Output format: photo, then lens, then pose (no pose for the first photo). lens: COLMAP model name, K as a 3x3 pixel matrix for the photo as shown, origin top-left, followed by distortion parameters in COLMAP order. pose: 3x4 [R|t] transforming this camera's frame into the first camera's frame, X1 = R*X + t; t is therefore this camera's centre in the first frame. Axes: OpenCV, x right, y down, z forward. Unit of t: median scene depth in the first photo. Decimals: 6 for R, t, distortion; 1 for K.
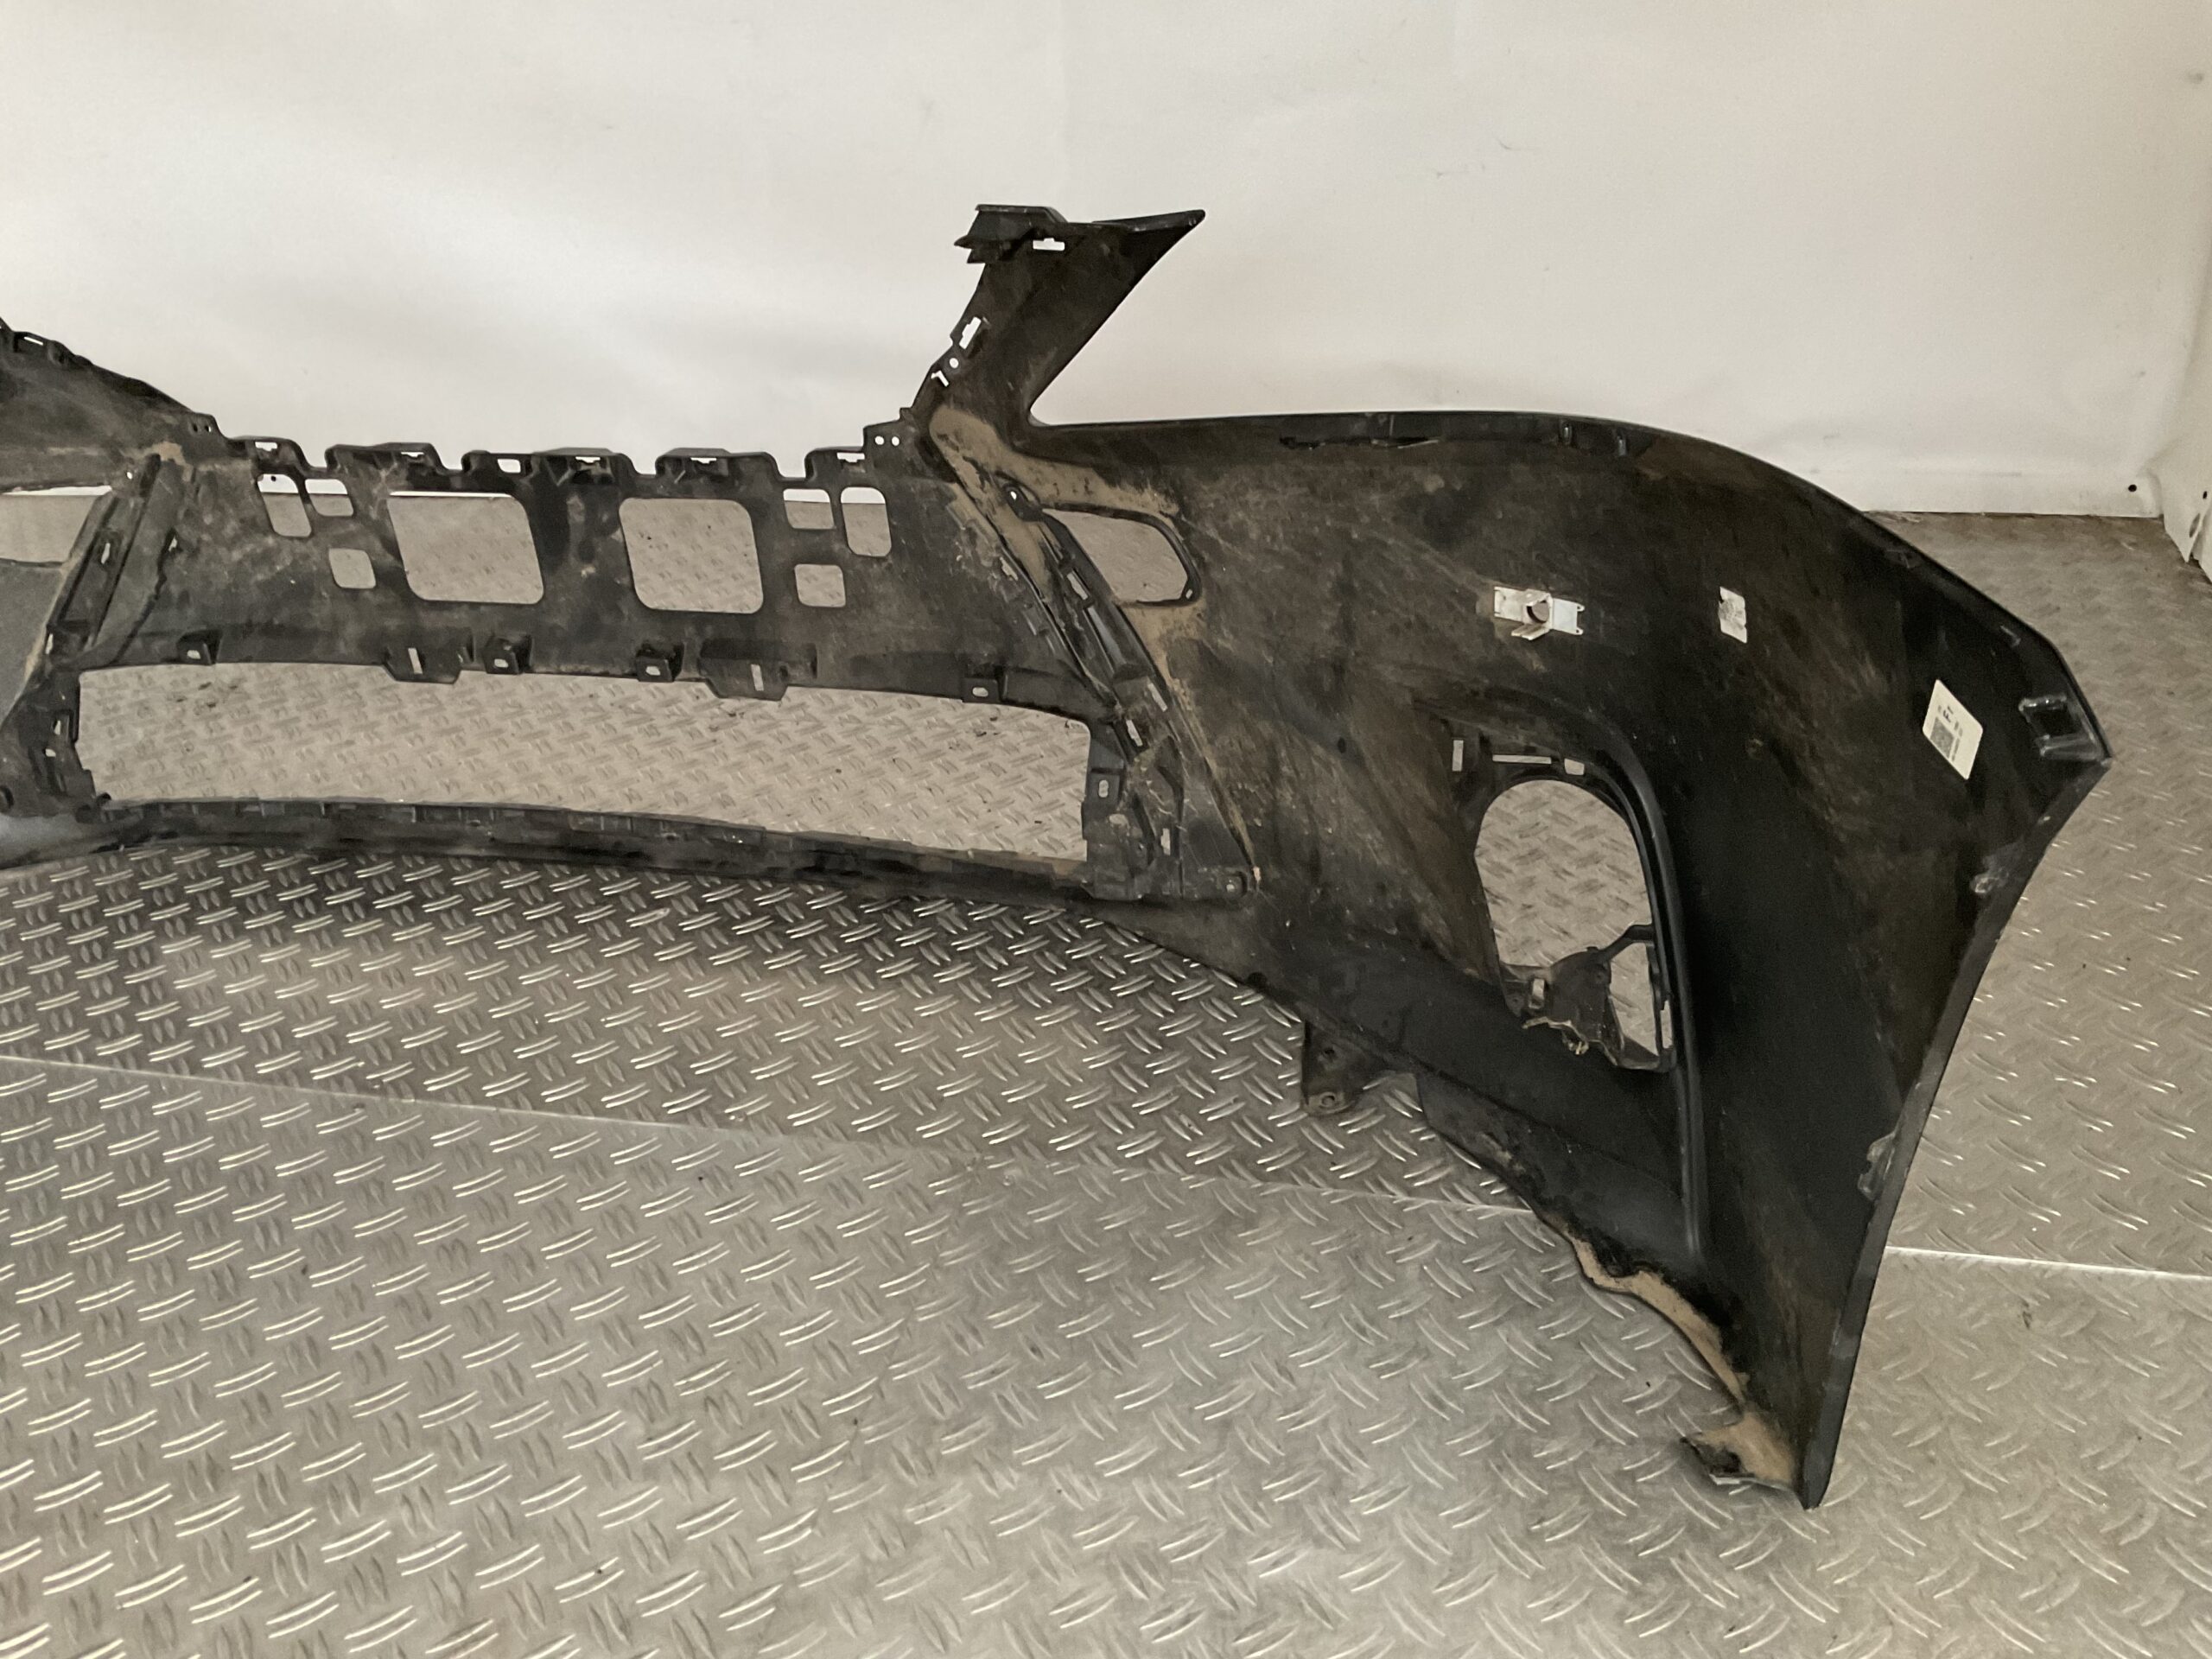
lens RADIAL K [[1860.4, 0, 1106.0], [0, 1860.4, 829.5], [0, 0, 1]] dist [0.084999, -0.185917]
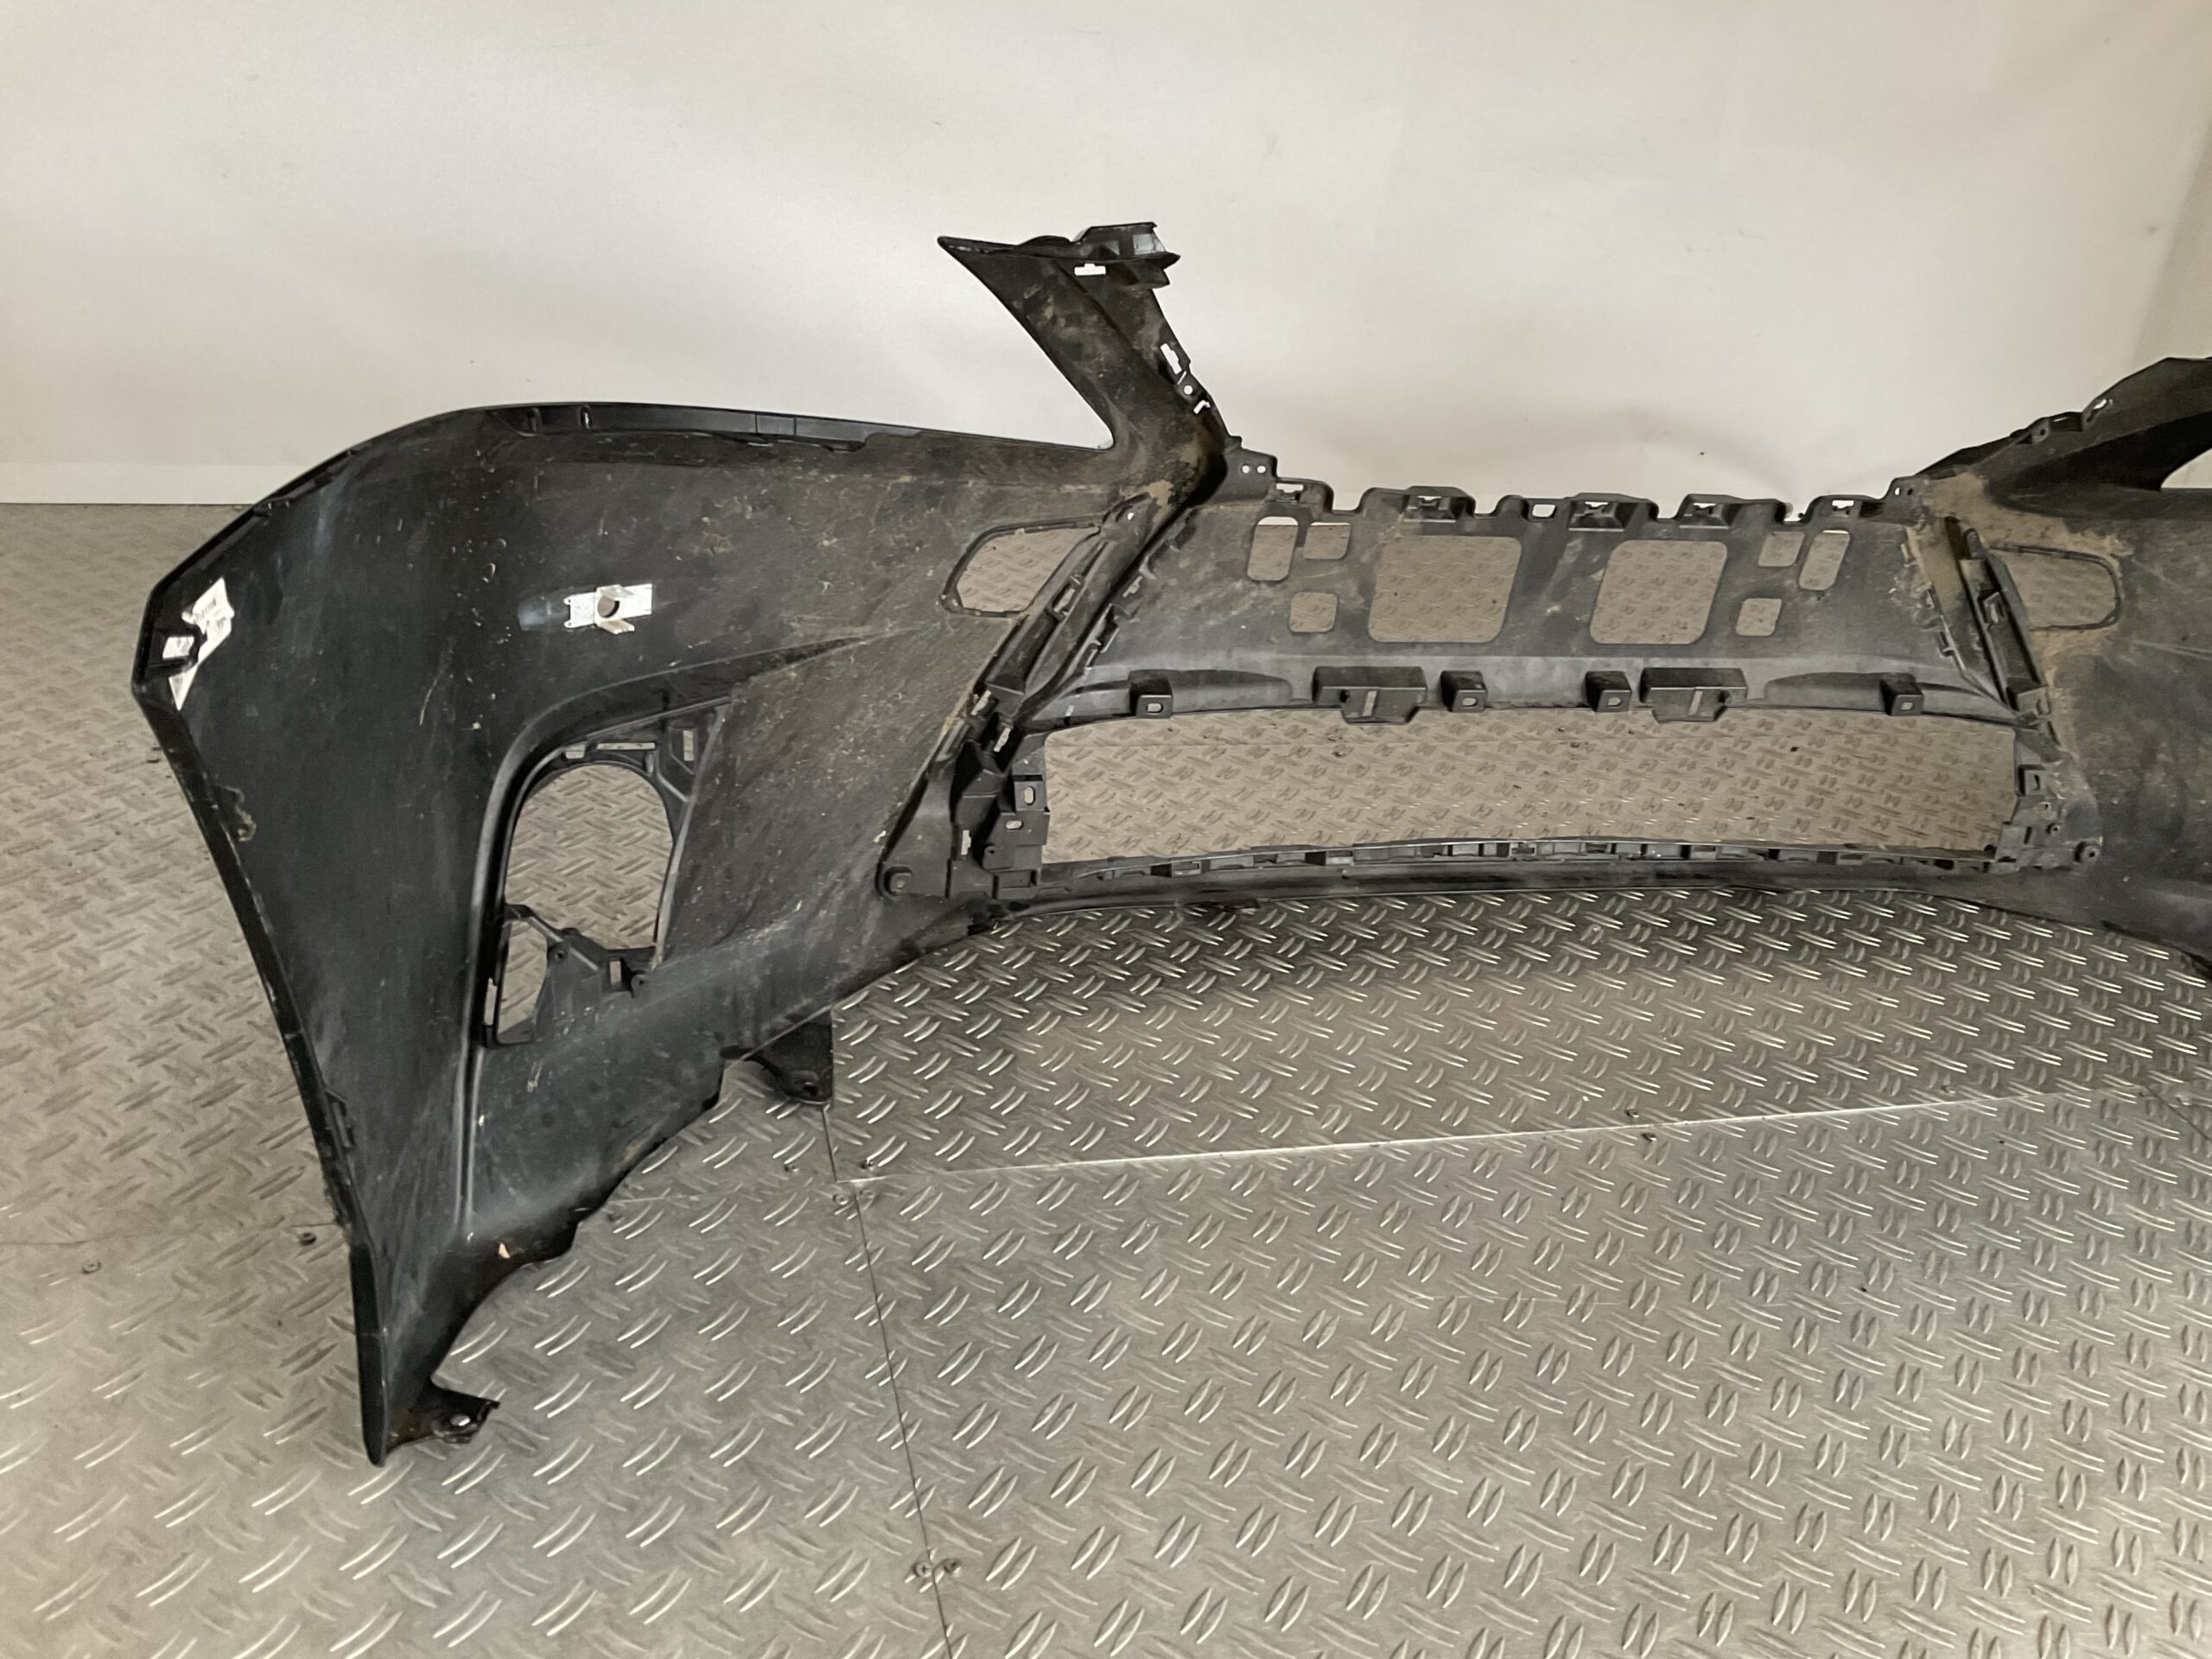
lens RADIAL K [[1860.4, 0, 1106.0], [0, 1860.4, 829.5], [0, 0, 1]] dist [0.084999, -0.185917]
pose [[0.868338, -0.081606, 0.489214, -1.042391], [0.071914, 0.996663, 0.038609, -0.075985], [-0.490732, 0.001656, 0.871309, 0.221756]]
